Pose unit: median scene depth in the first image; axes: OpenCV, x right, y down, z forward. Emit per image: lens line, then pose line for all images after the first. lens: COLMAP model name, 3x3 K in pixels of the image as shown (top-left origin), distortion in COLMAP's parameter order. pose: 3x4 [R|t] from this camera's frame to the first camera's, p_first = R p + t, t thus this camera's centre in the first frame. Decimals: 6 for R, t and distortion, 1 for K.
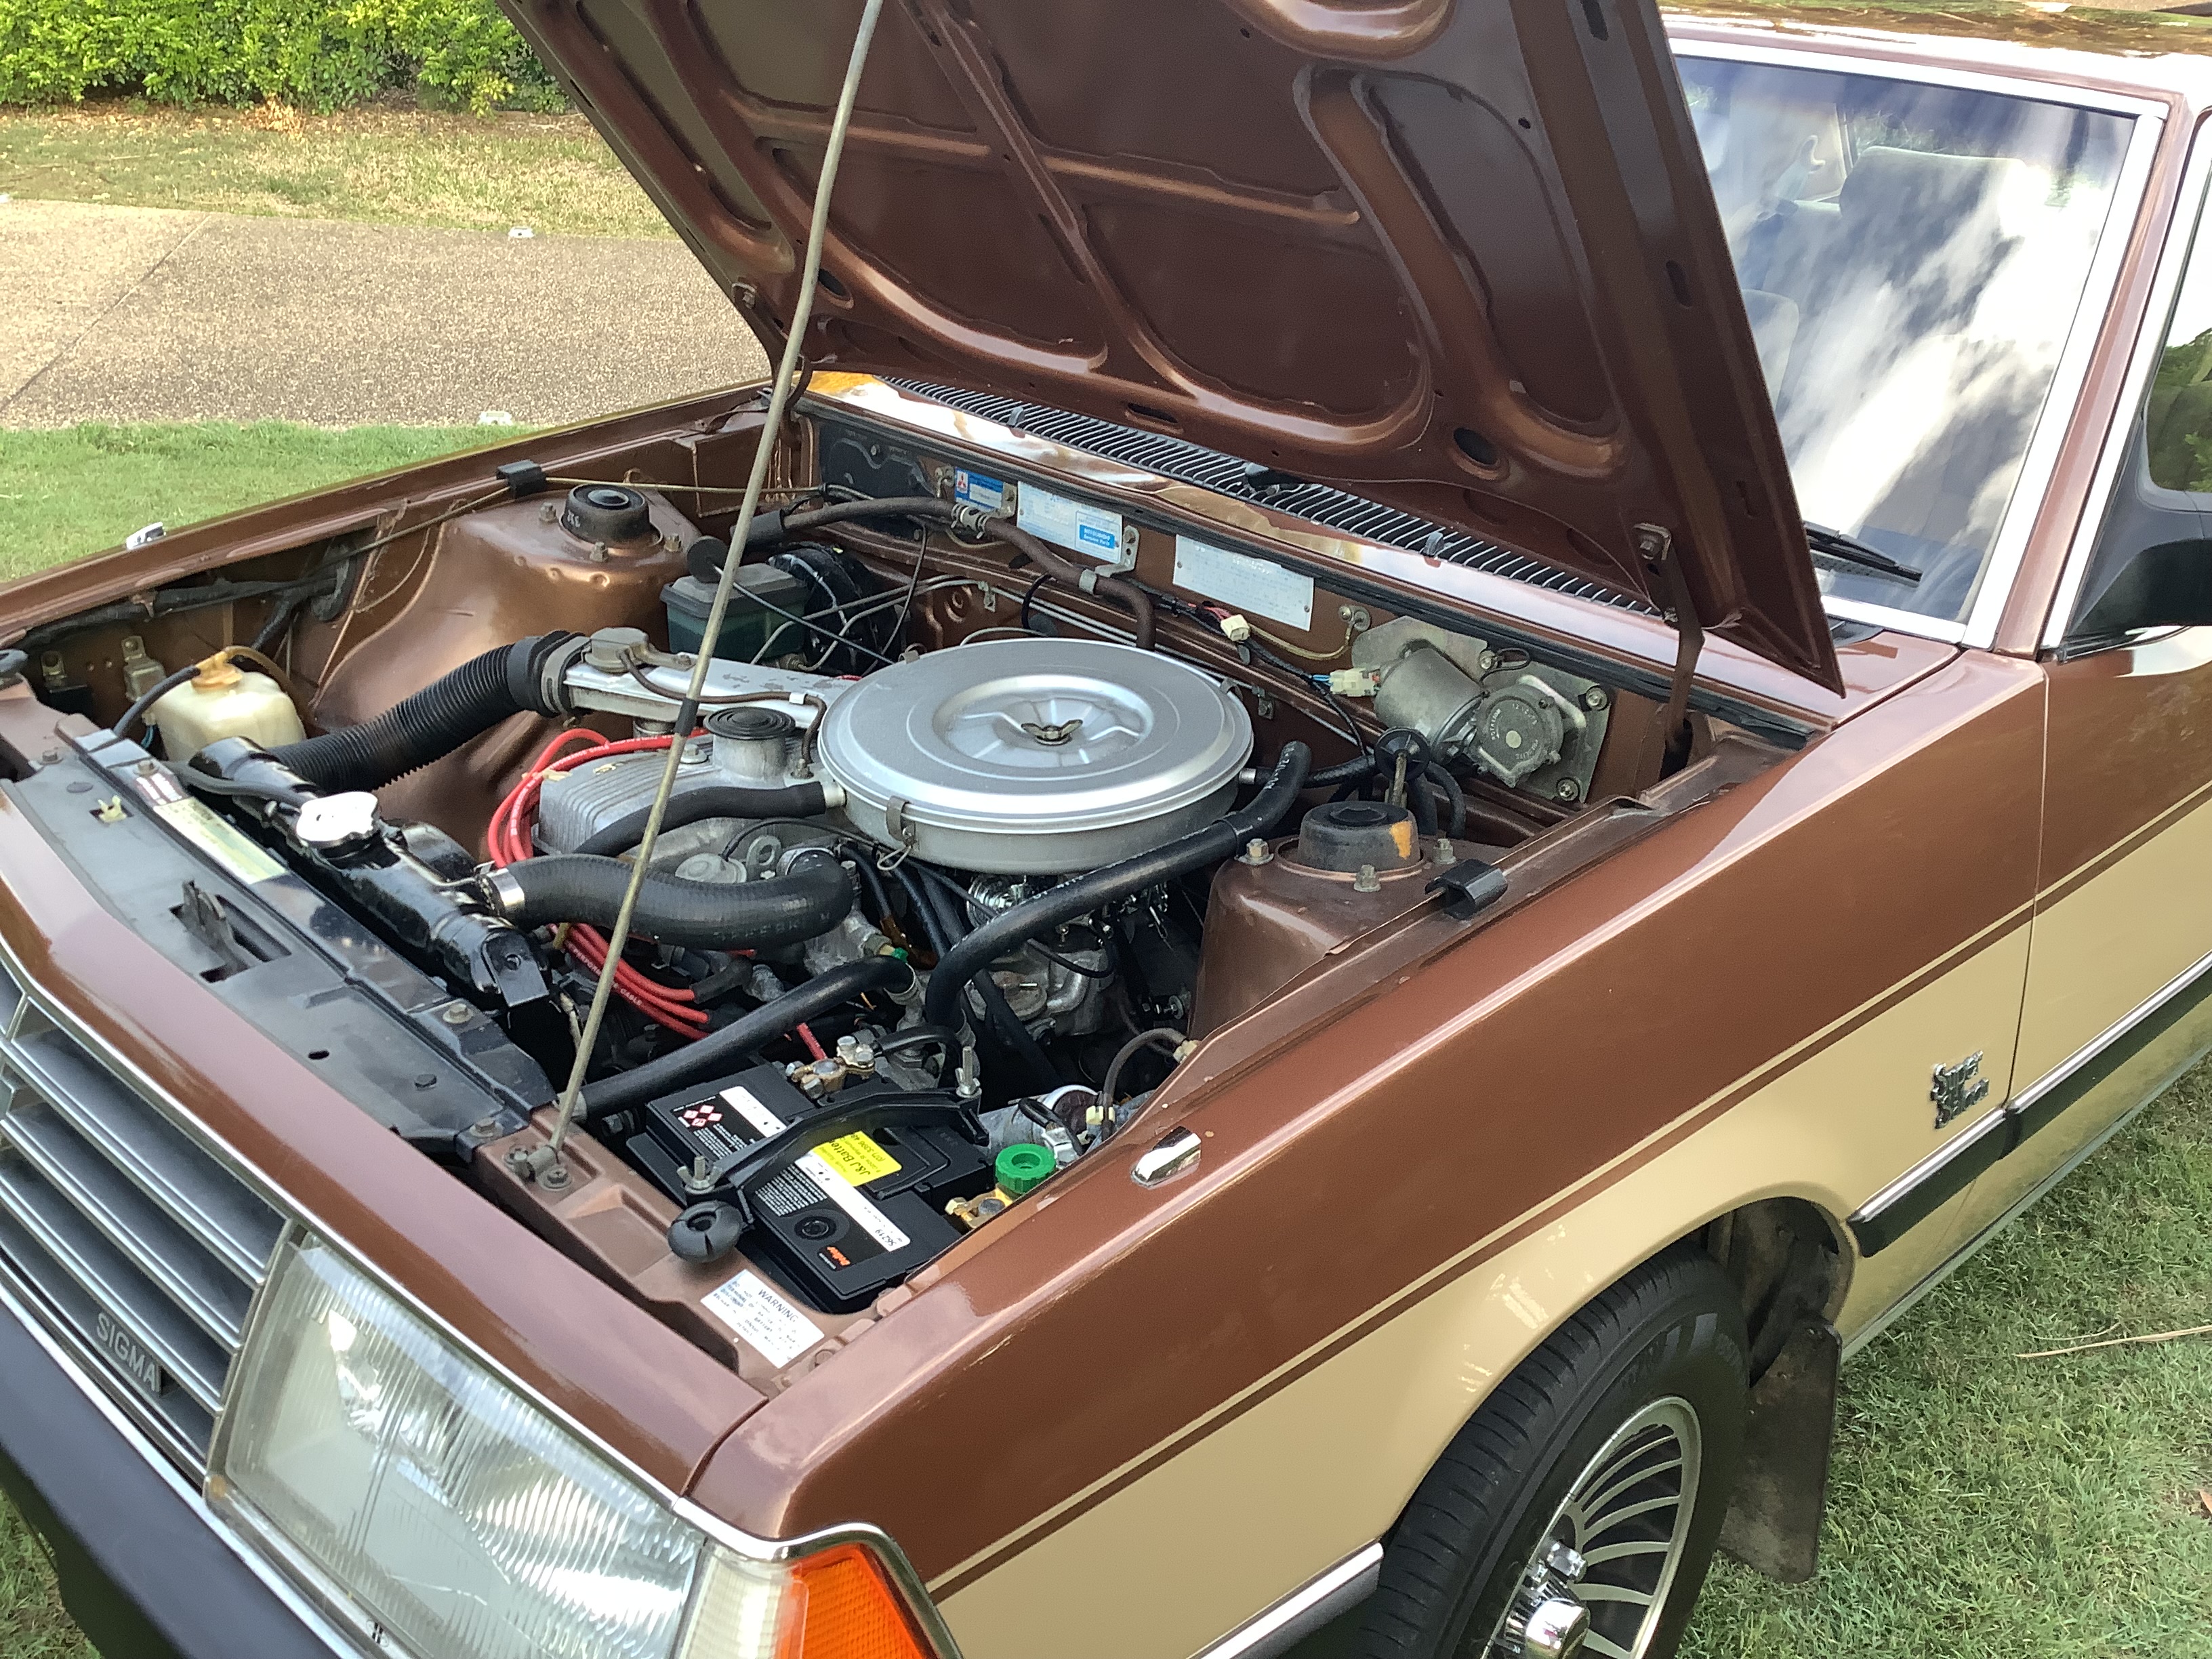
lens RADIAL K [[1994.1, 0, 1106.0], [0, 1994.1, 829.5], [0, 0, 1]] dist [0.110978, -0.176565]
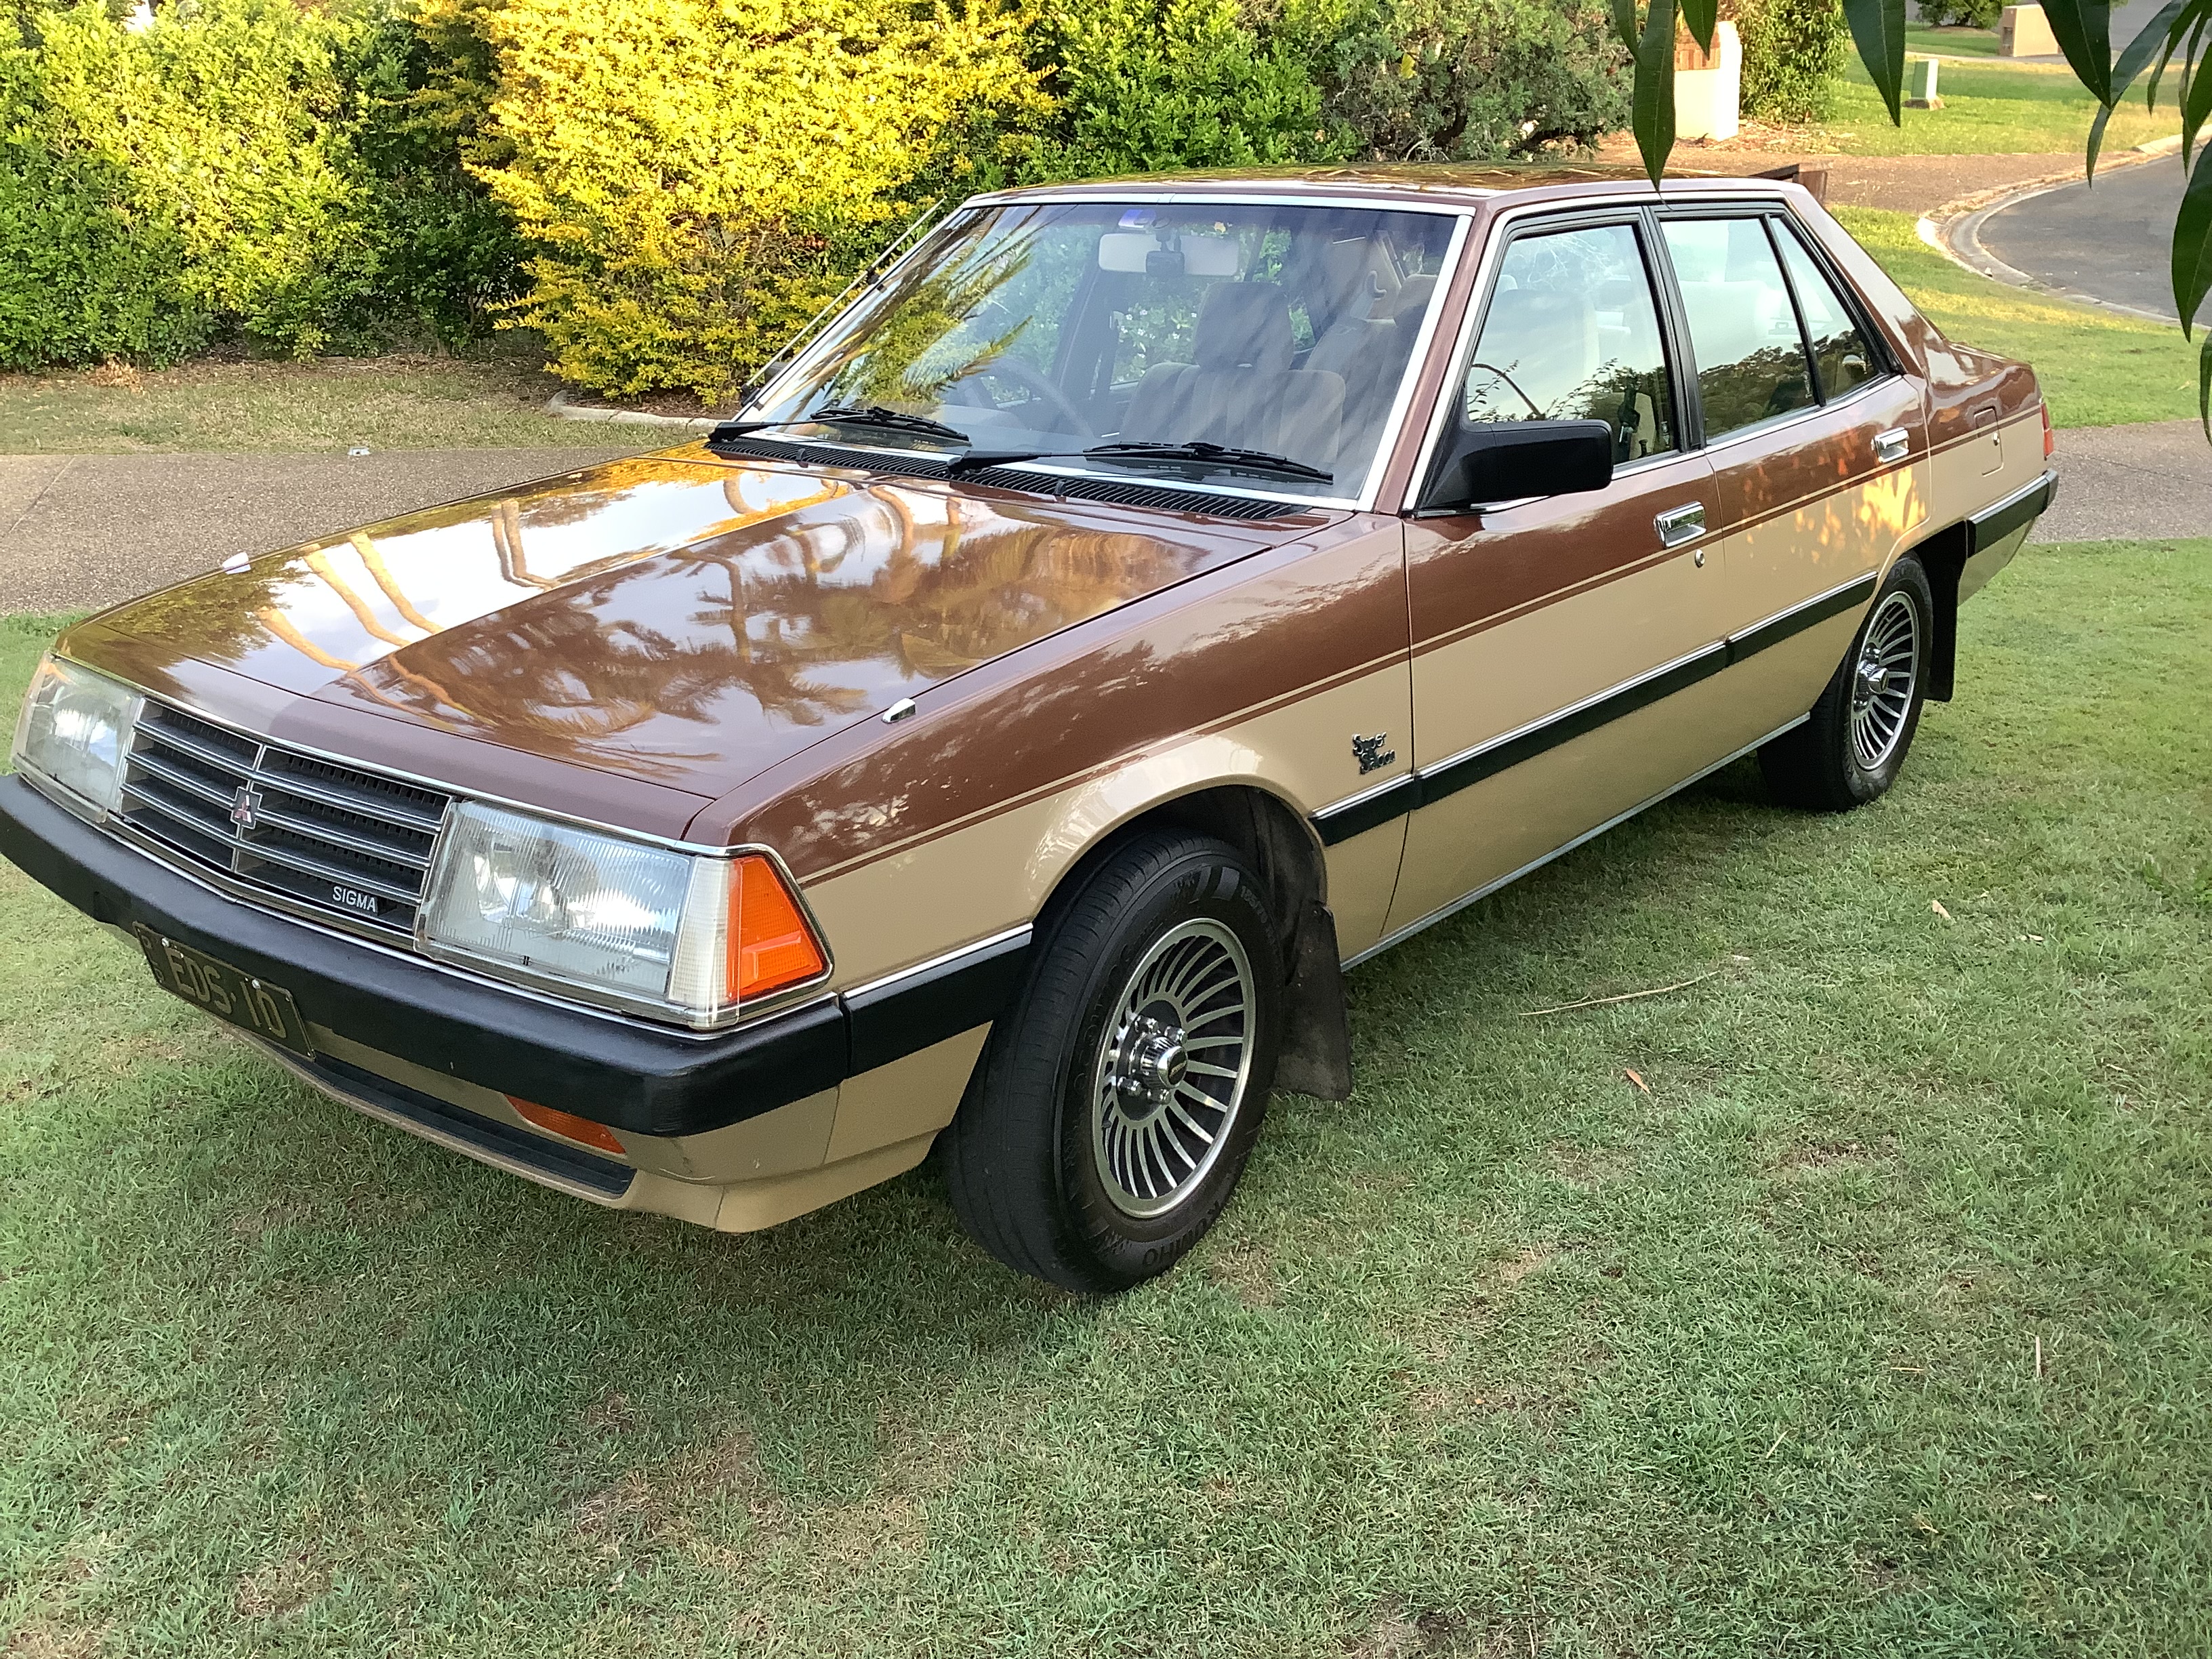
lens RADIAL K [[1994.1, 0, 1106.0], [0, 1994.1, 829.5], [0, 0, 1]] dist [0.110978, -0.176565]
pose [[0.991813, -0.091394, 0.089183, 0.005919], [0.099982, 0.990238, -0.097117, 0.064176], [-0.079437, 0.105238, 0.991269, -0.130561]]
